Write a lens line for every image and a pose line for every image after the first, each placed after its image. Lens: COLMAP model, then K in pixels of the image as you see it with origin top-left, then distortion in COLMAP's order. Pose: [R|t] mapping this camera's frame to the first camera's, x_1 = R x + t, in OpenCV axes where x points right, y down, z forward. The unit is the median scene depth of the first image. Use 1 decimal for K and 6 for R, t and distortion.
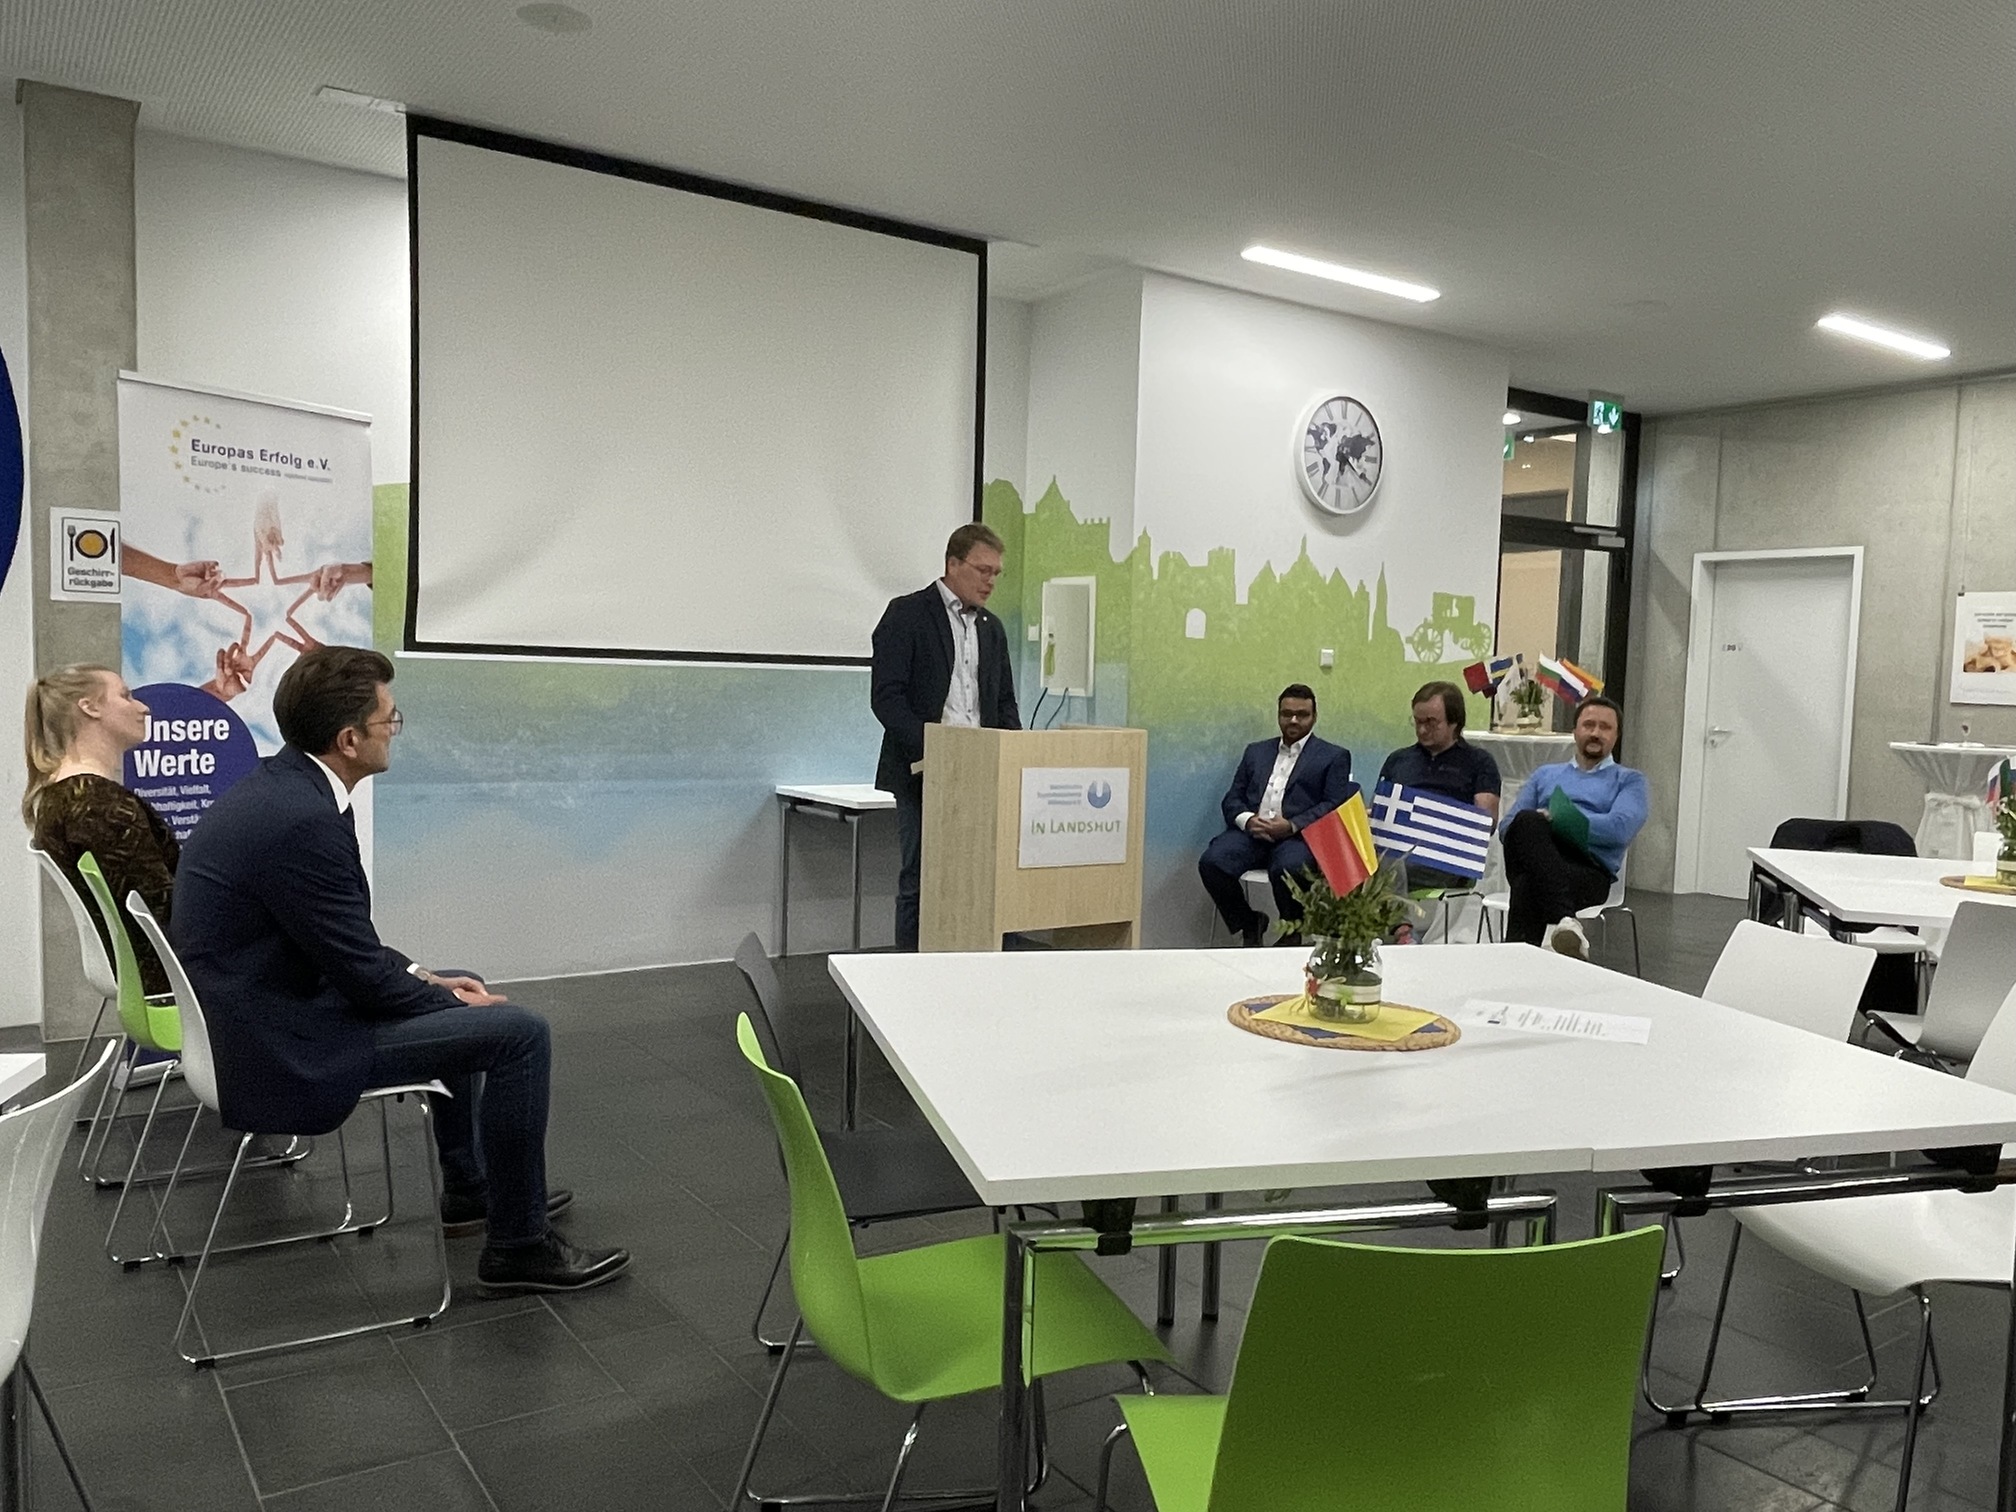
lens RADIAL K [[1514.3, 0, 994.0], [0, 1514.3, 792.6], [0, 0, 1]] dist [0.028397, -0.041154]
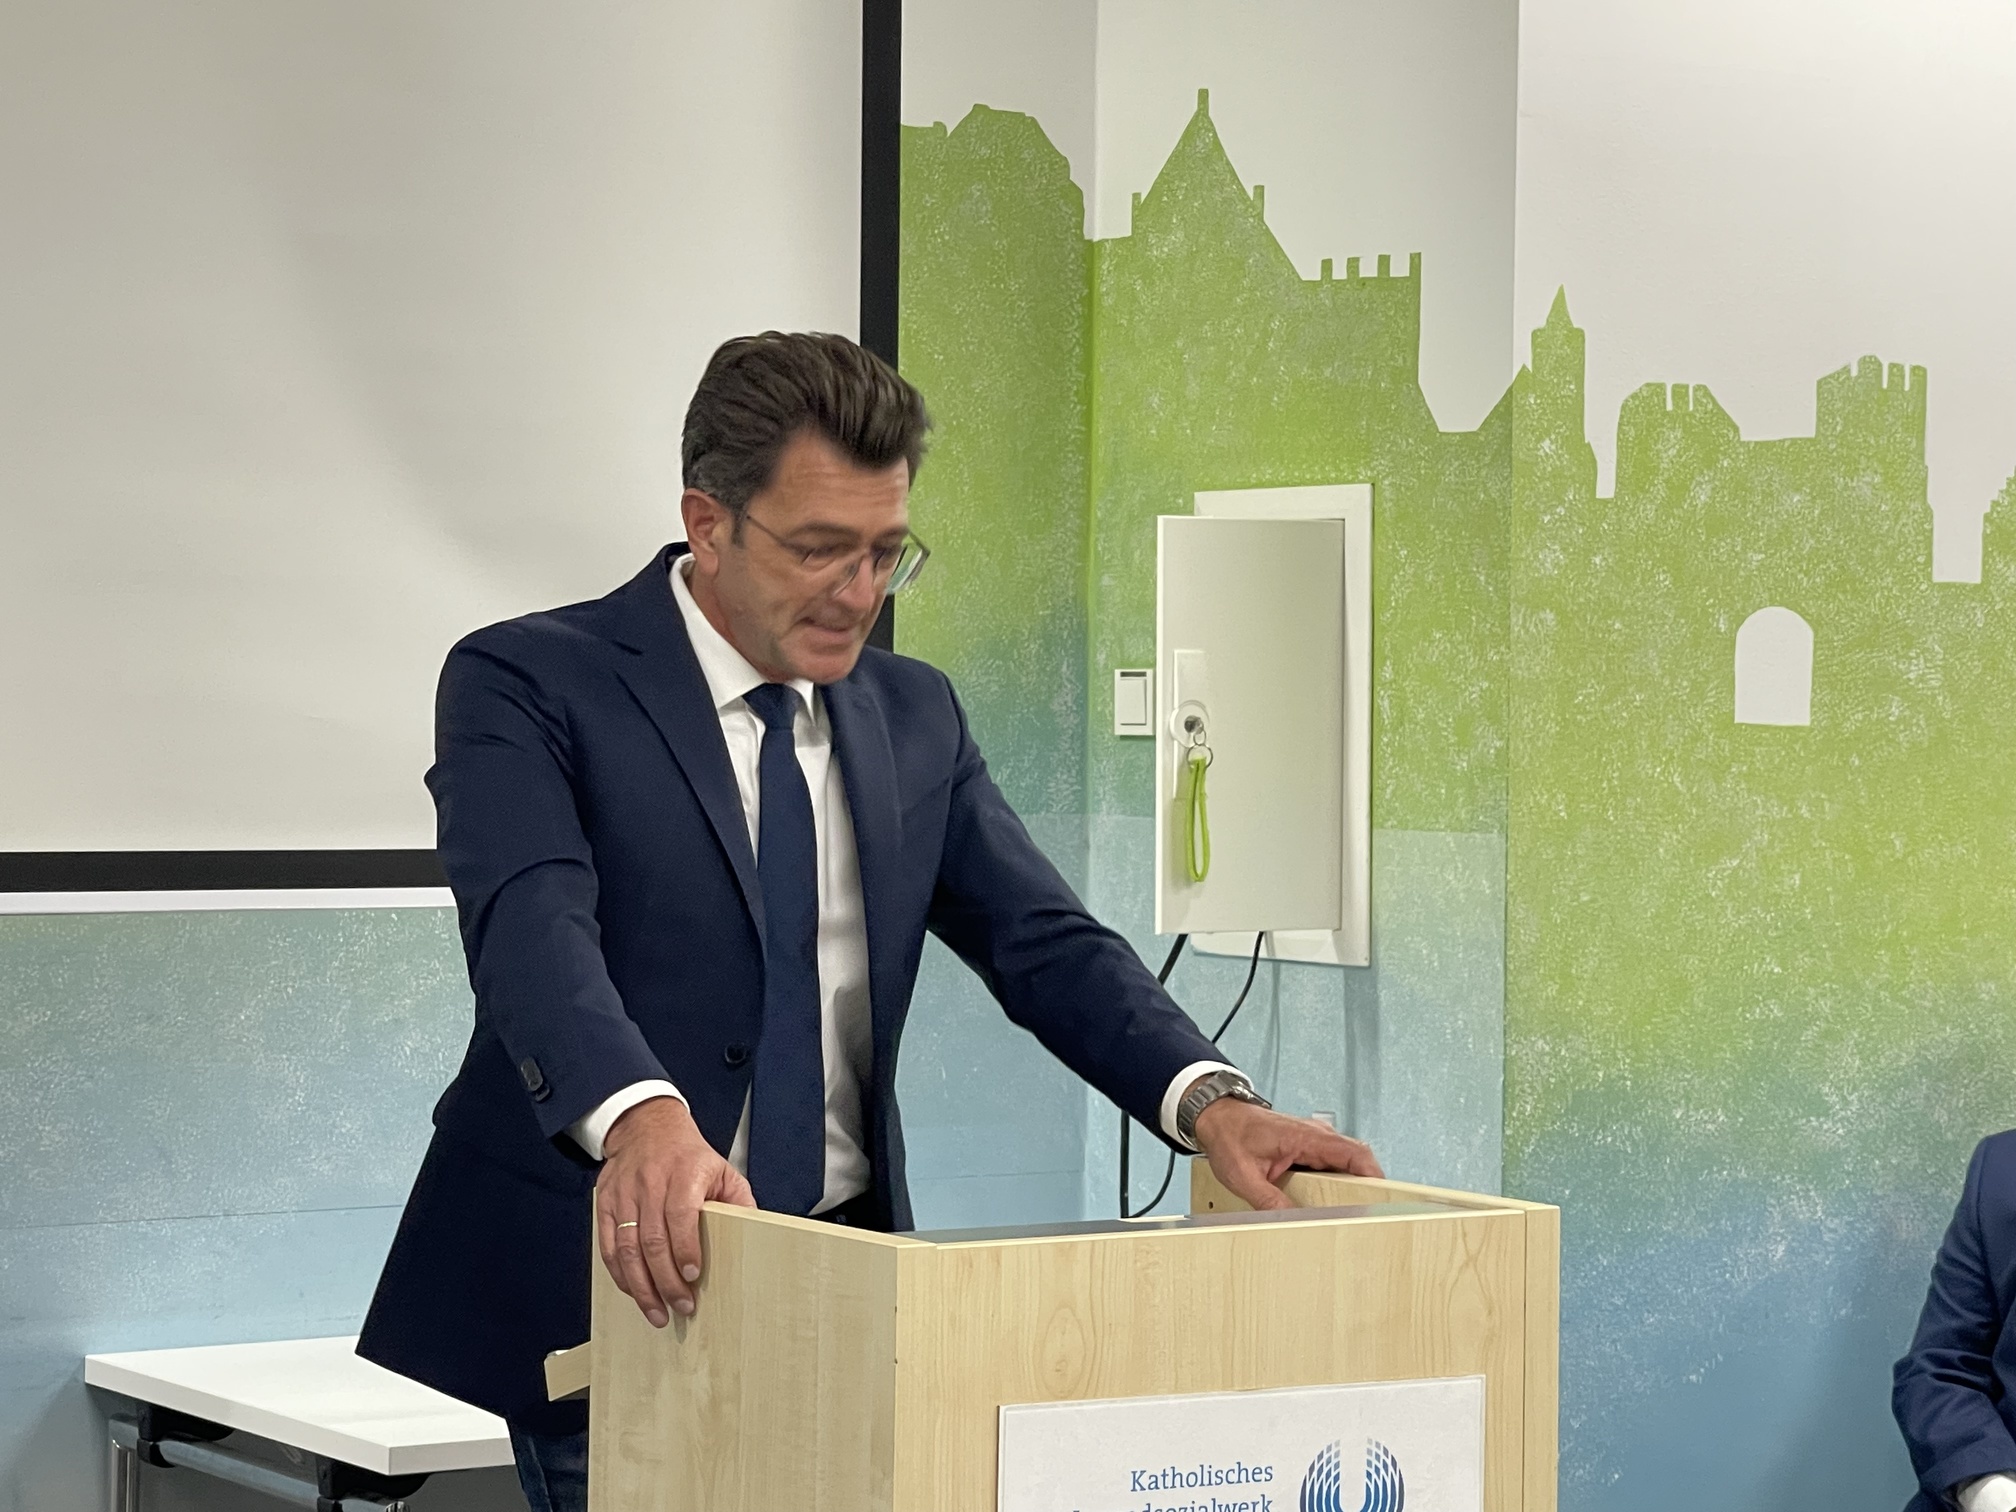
lens RADIAL K [[5112.5, 0, 1053.7], [0, 5112.5, 720.5], [0, 0, 1]] dist [0.176765, 0.000000]
pose [[0.999780, -0.014970, -0.014707, 0.036662], [0.013821, 0.997060, -0.075365, -0.055861], [0.015792, 0.075146, 0.997048, 0.213568]]
